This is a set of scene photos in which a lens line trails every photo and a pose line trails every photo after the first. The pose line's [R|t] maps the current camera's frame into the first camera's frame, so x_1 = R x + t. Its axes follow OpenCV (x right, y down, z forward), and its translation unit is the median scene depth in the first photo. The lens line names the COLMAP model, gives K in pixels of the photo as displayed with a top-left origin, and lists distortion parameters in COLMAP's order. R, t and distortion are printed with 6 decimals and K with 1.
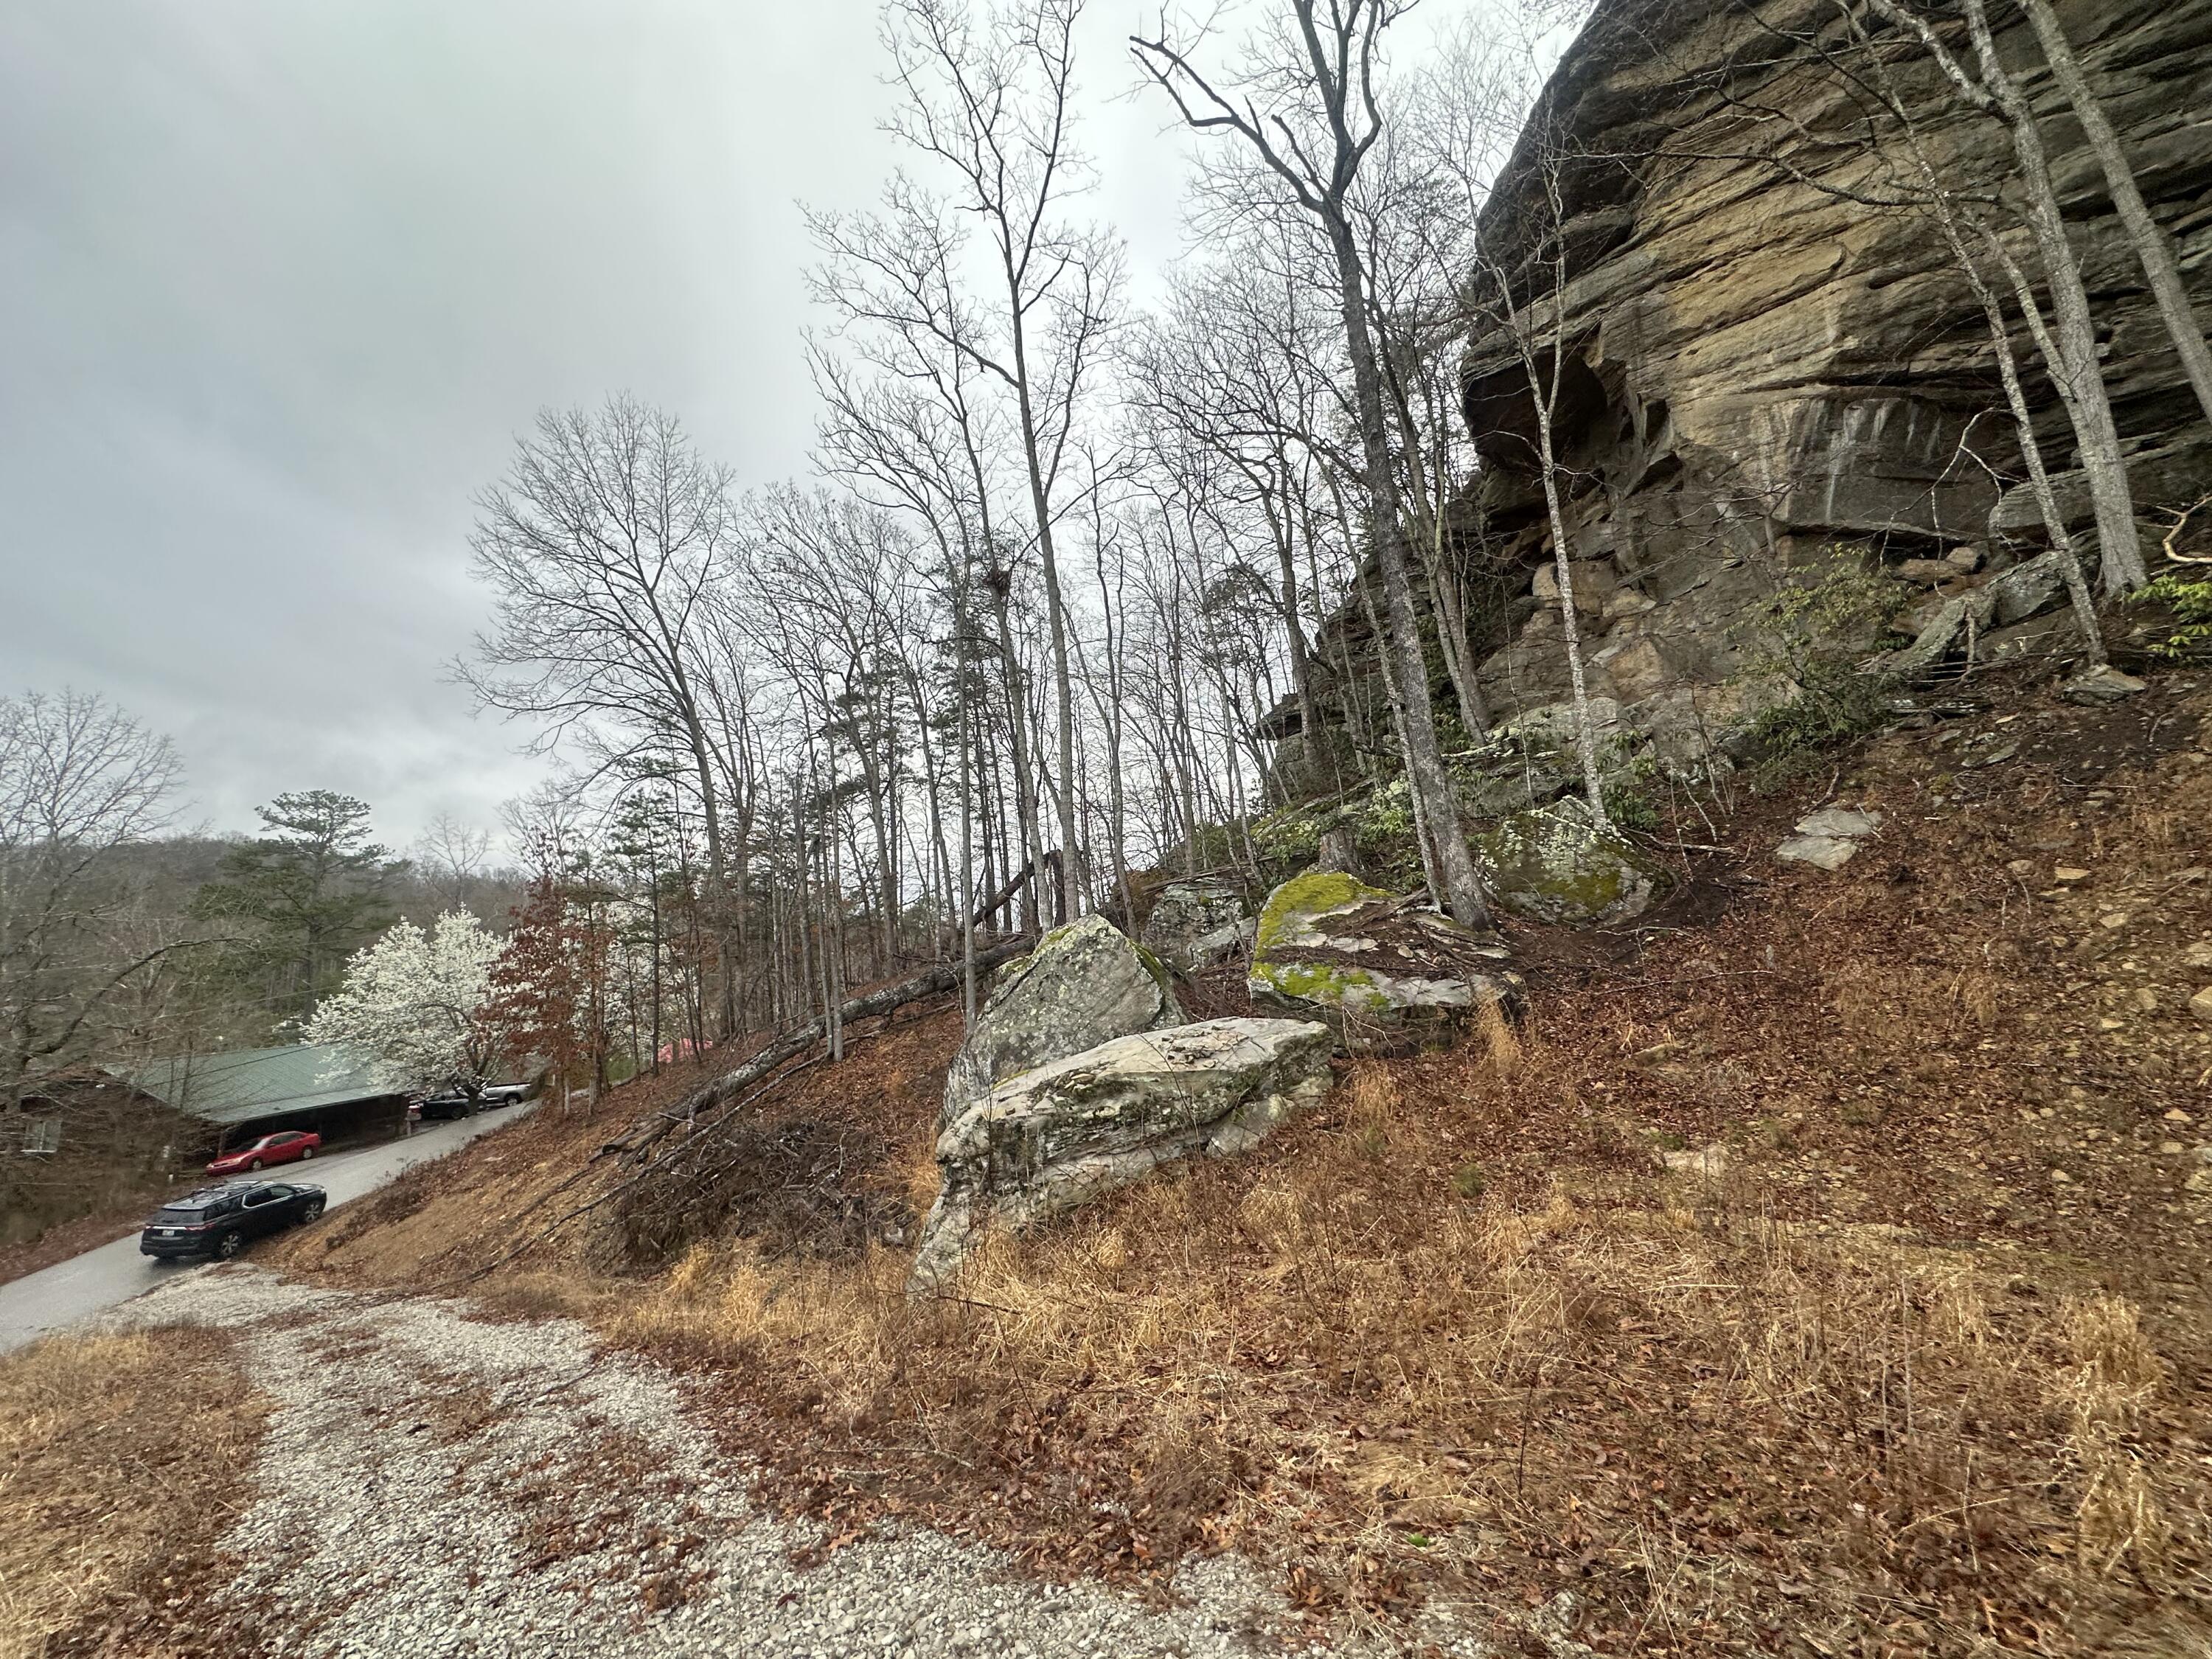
lens RADIAL K [[880.3, 0, 1105.9], [0, 880.3, 830.8], [0, 0, 1]] dist [-0.003447, 0.000708]
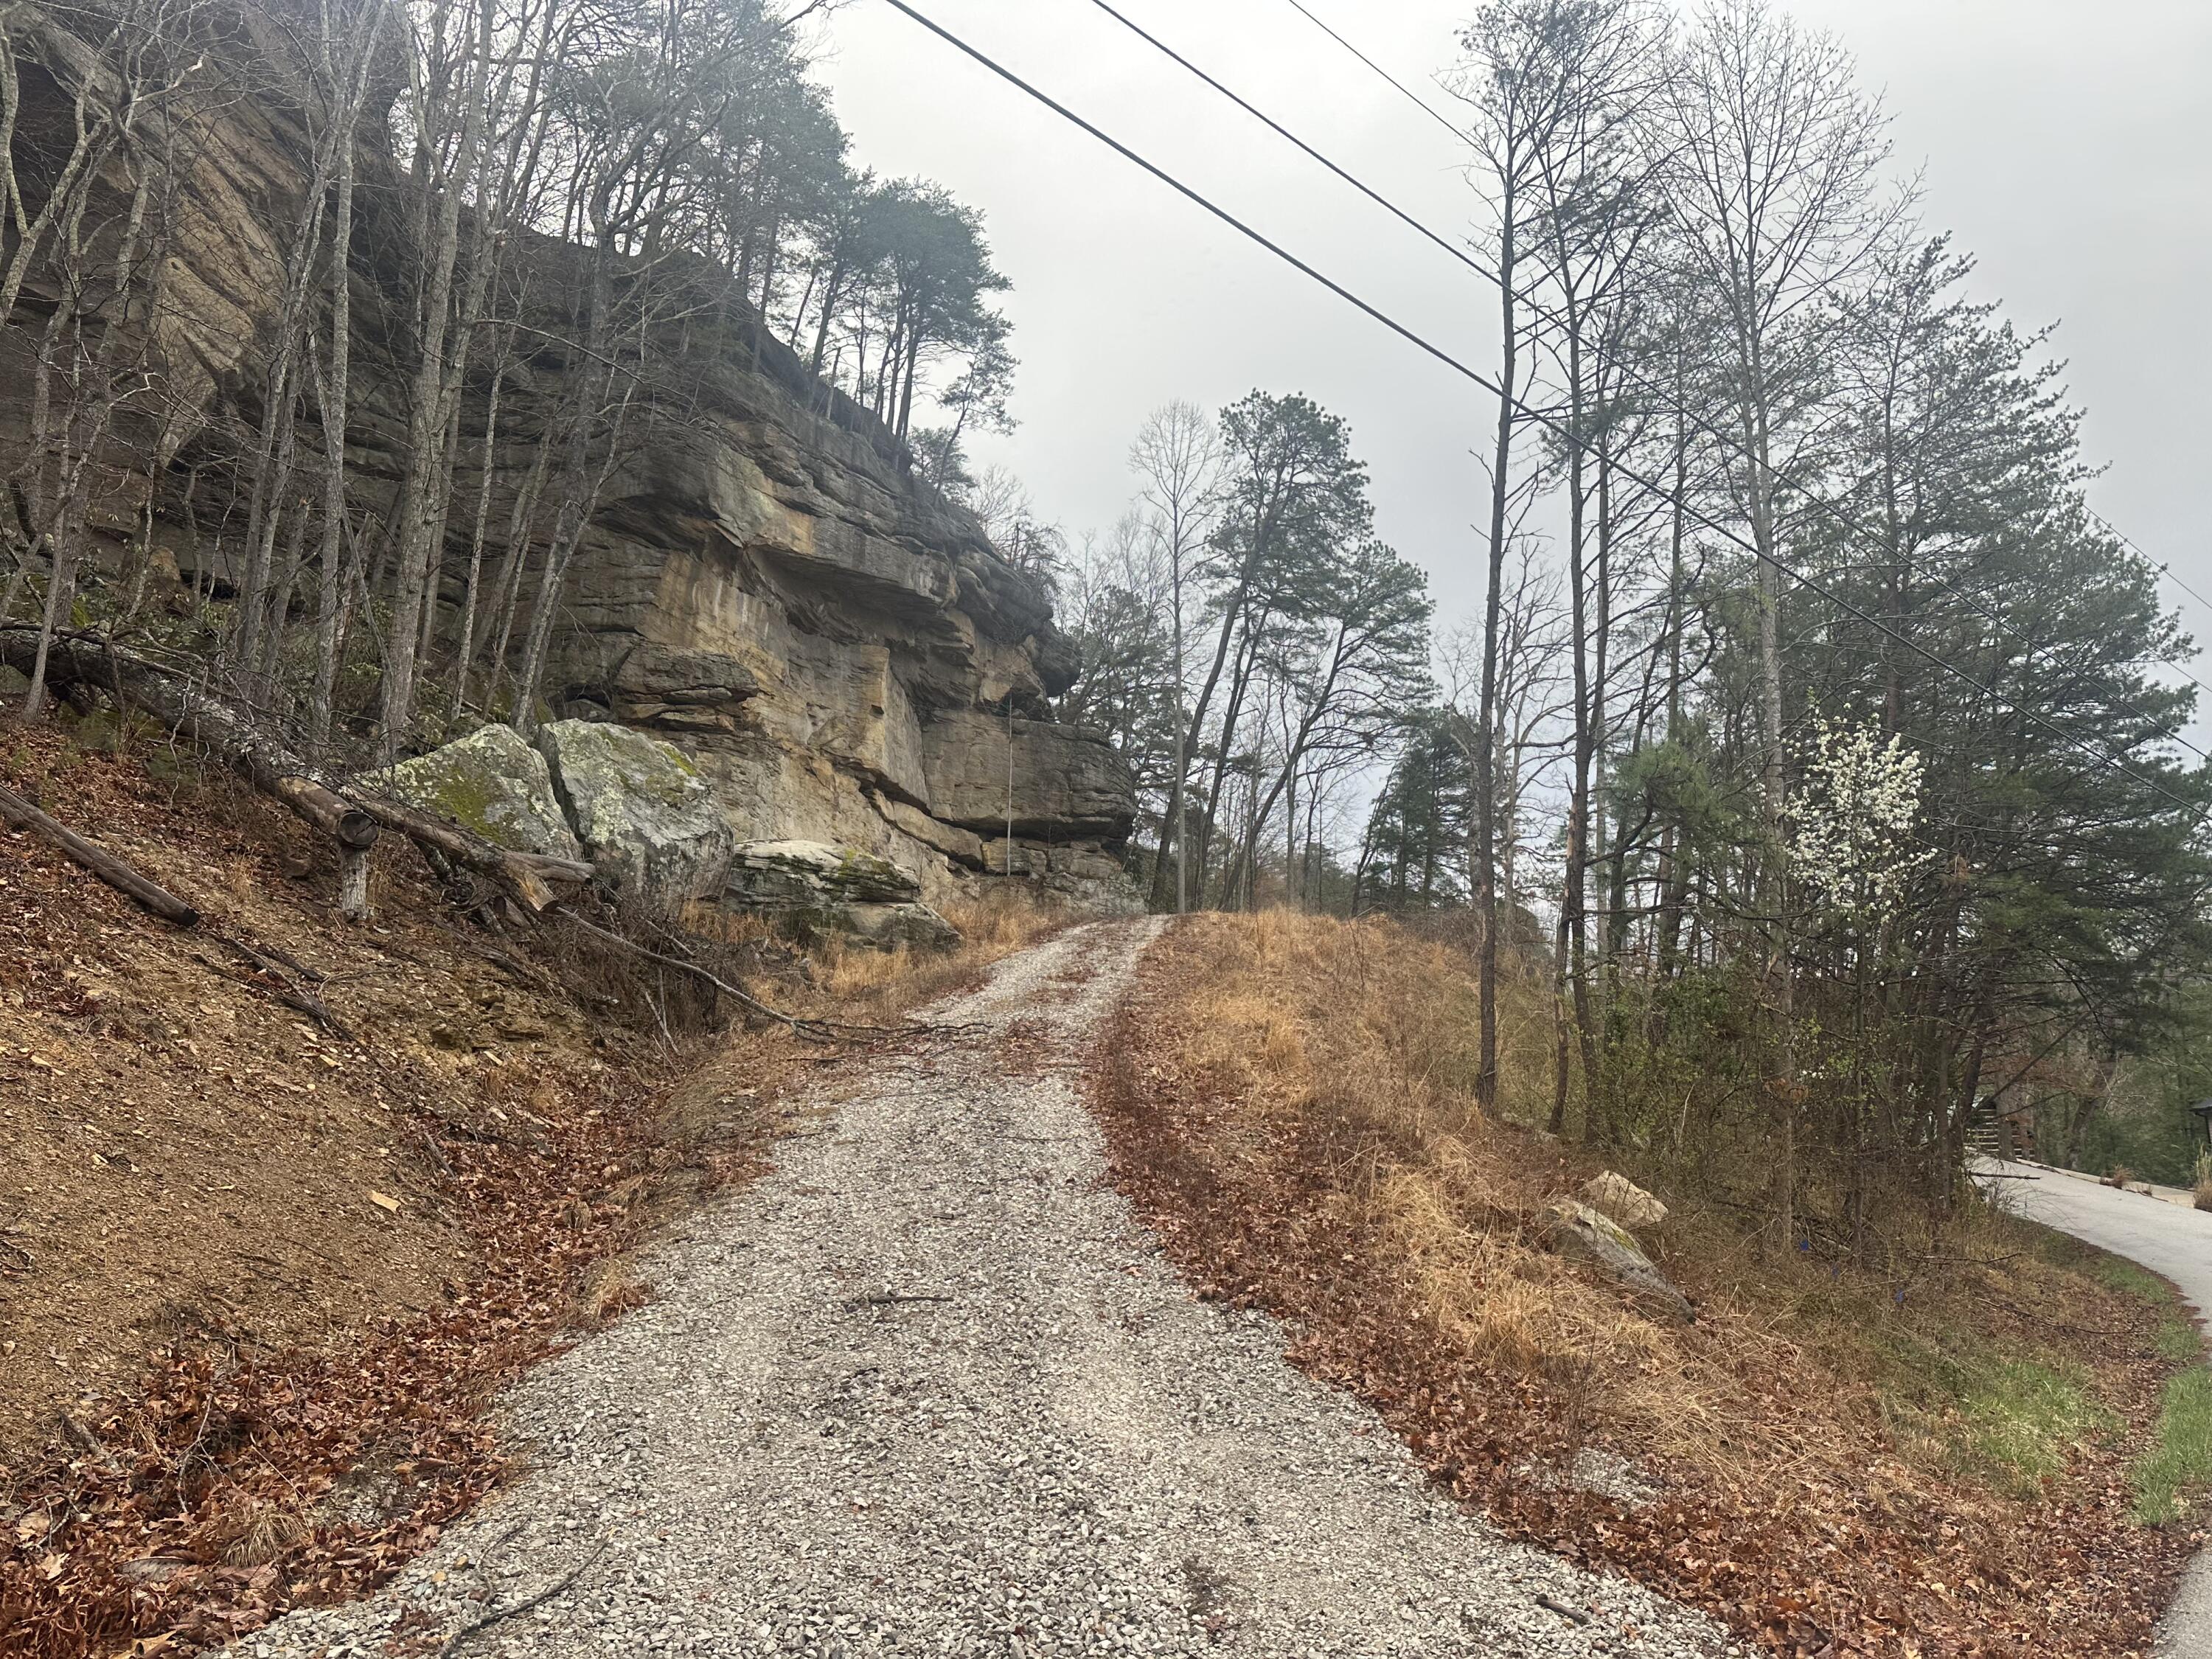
lens RADIAL K [[1545.1, 0, 1125.8], [0, 1545.1, 841.9], [0, 0, 1]] dist [0.064585, -0.078003]
pose [[-0.653938, 0.164579, 0.738430, -1.113594], [-0.078430, 0.956045, -0.282536, 0.444410], [-0.752472, -0.242676, -0.612286, 1.016849]]
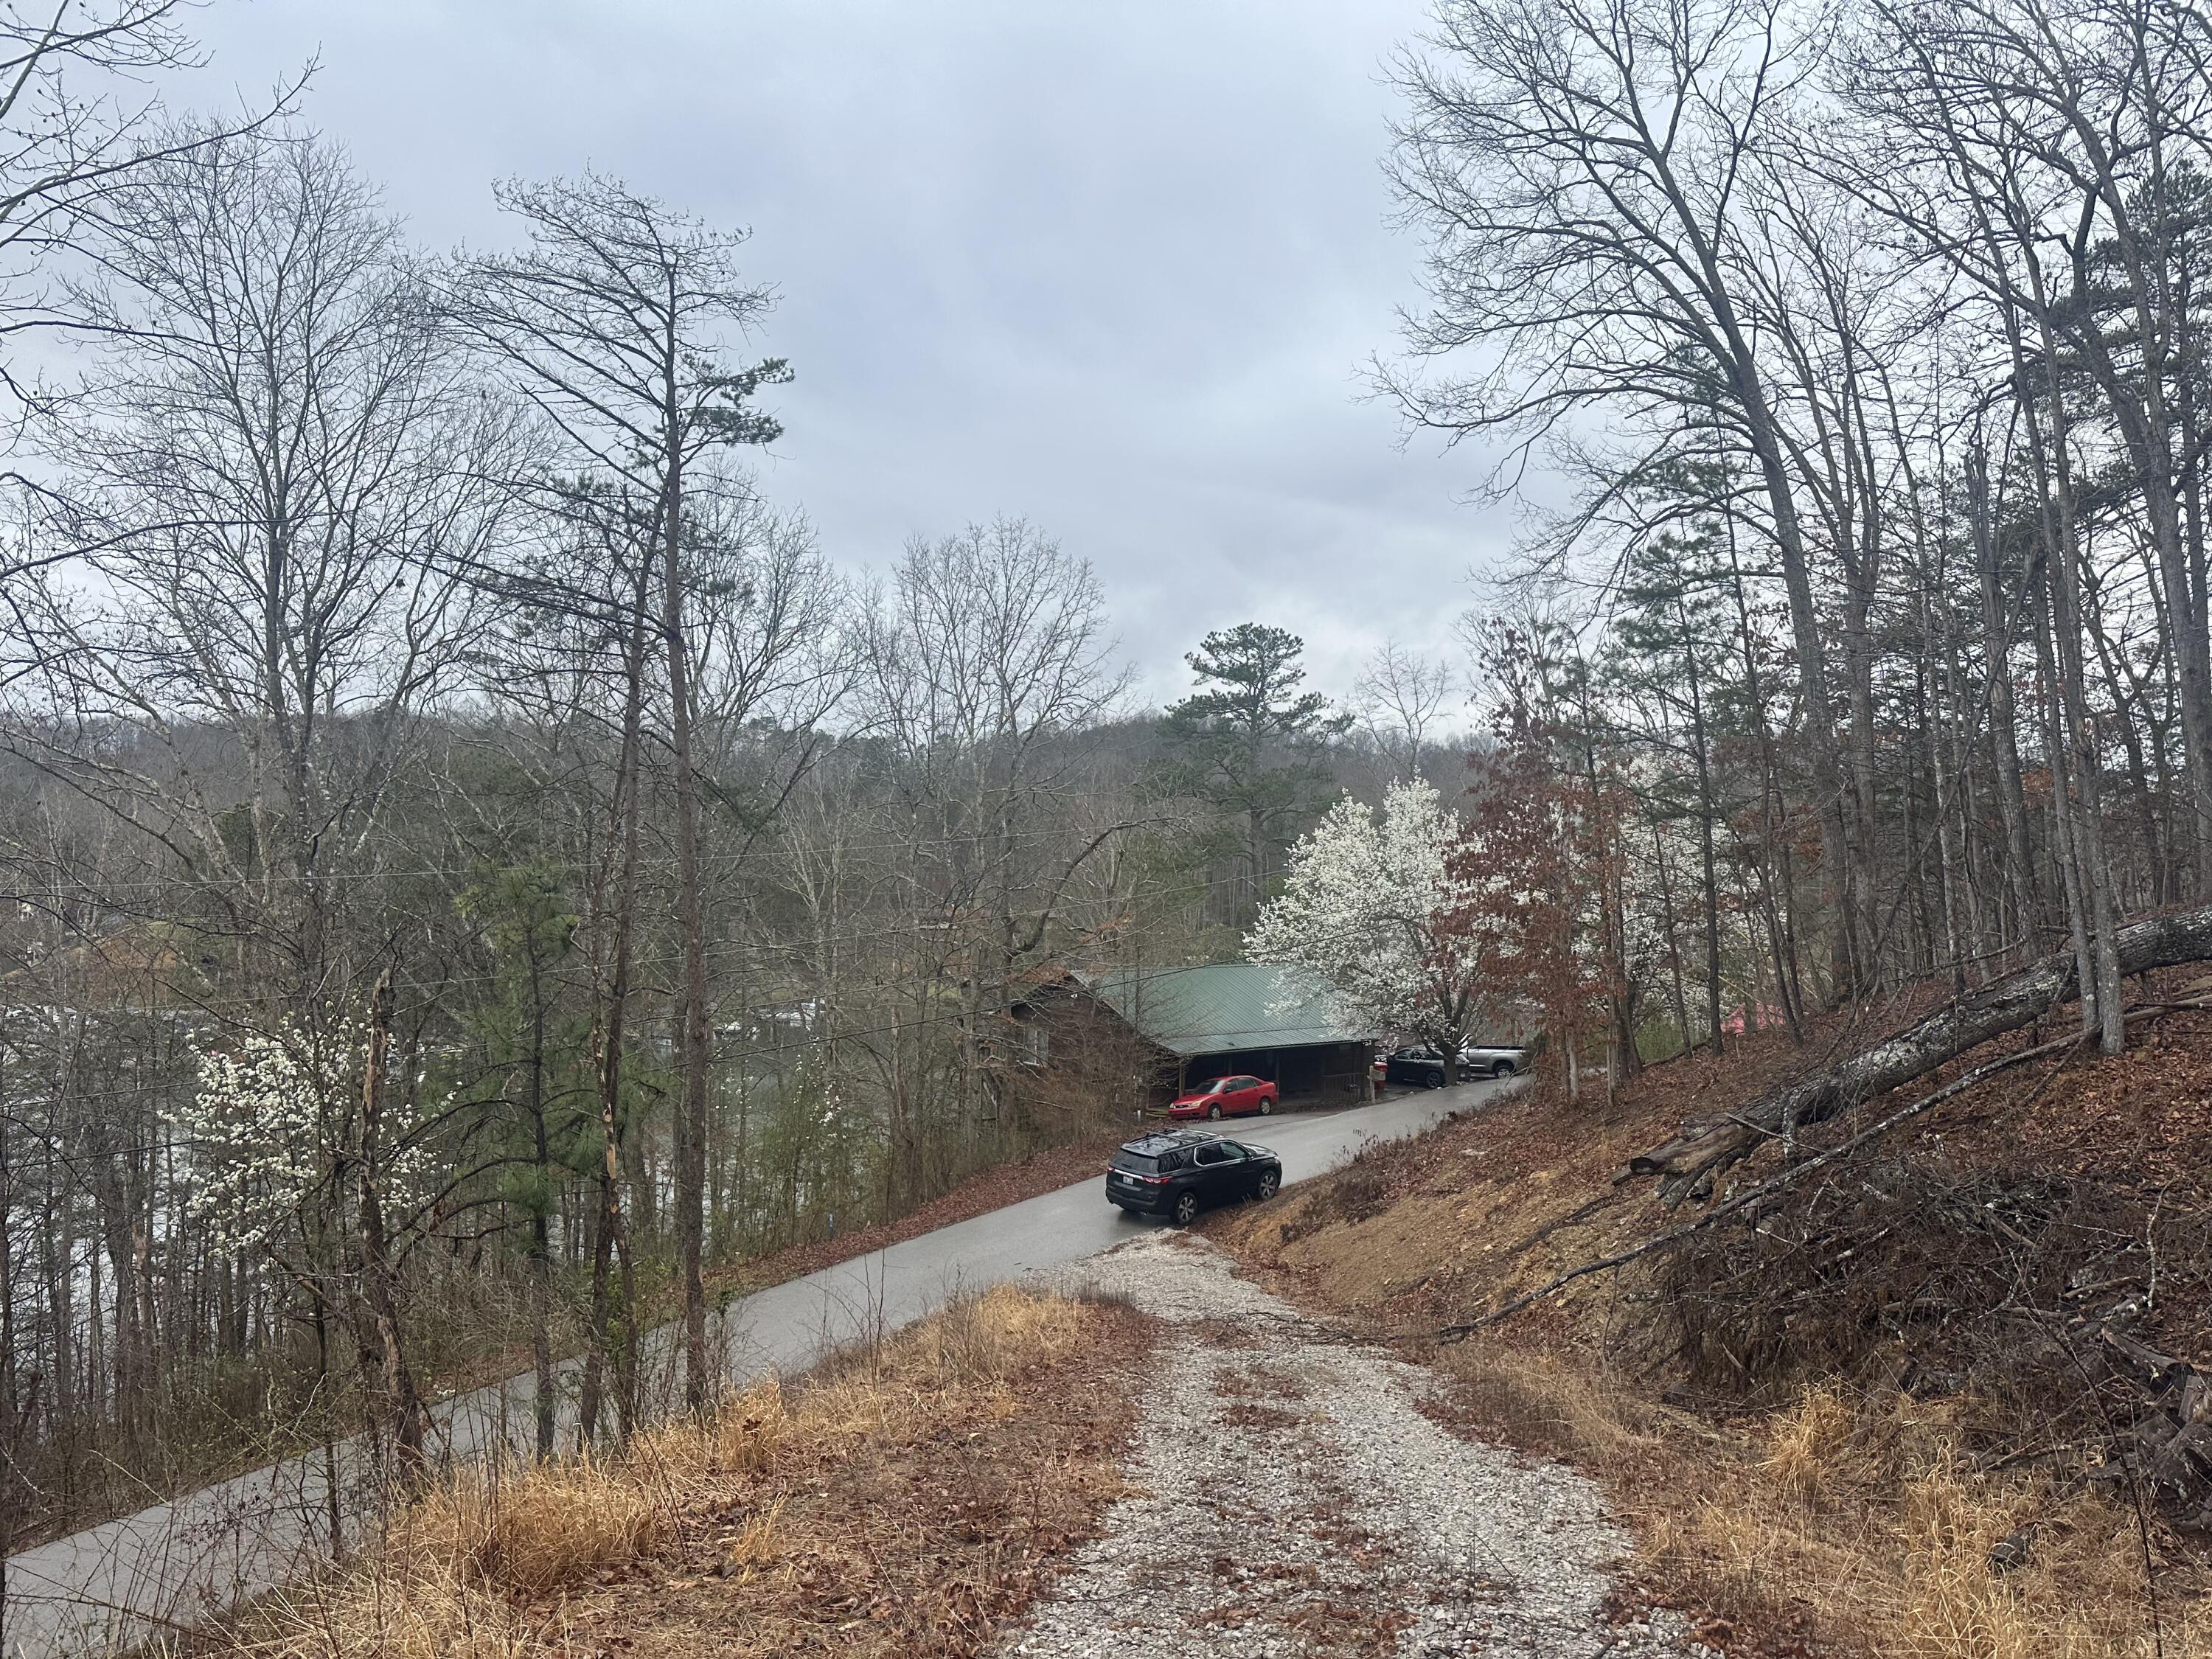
lens RADIAL K [[1545.1, 0, 1121.2], [0, 1545.1, 846.0], [0, 0, 1]] dist [0.064585, -0.078003]
pose [[0.676223, 0.006237, -0.736671, -0.056548], [0.085801, 0.992492, 0.087163, 0.041846], [0.731684, -0.122149, 0.670611, 0.108967]]
